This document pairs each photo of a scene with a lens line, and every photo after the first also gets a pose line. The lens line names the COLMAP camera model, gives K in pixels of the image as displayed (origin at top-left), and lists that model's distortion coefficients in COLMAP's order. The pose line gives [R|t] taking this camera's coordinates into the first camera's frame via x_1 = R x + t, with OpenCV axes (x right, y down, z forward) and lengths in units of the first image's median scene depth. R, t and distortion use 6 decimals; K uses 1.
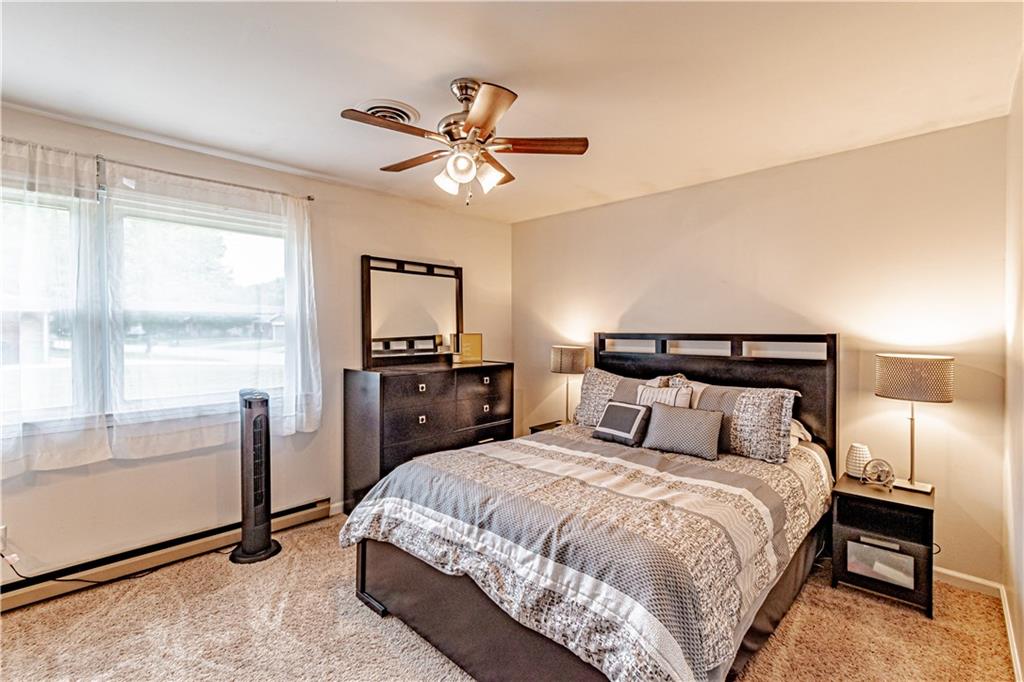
lens RADIAL K [[460.3, 0, 513.1], [0, 460.3, 337.4], [0, 0, 1]] dist [-0.001552, 0.000596]
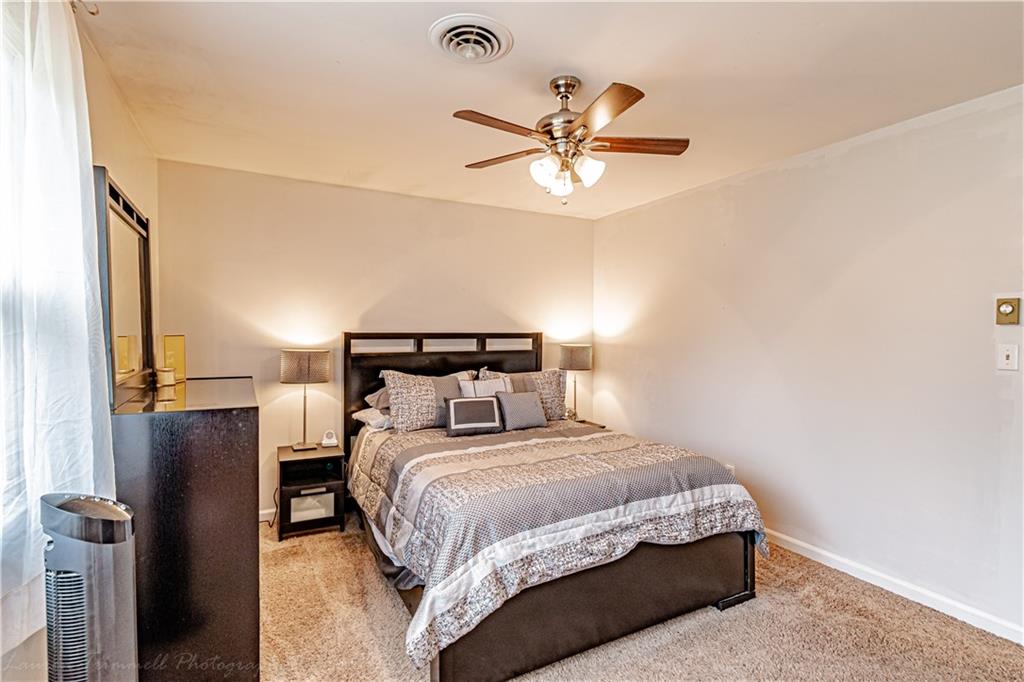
lens RADIAL K [[488.3, 0, 512.5], [0, 488.3, 343.2], [0, 0, 1]] dist [-0.001240, -0.000055]
pose [[0.311468, -0.026153, 0.949897, -0.798768], [0.010886, 0.999654, 0.023954, -0.010930], [-0.950194, 0.002879, 0.311645, 0.545365]]
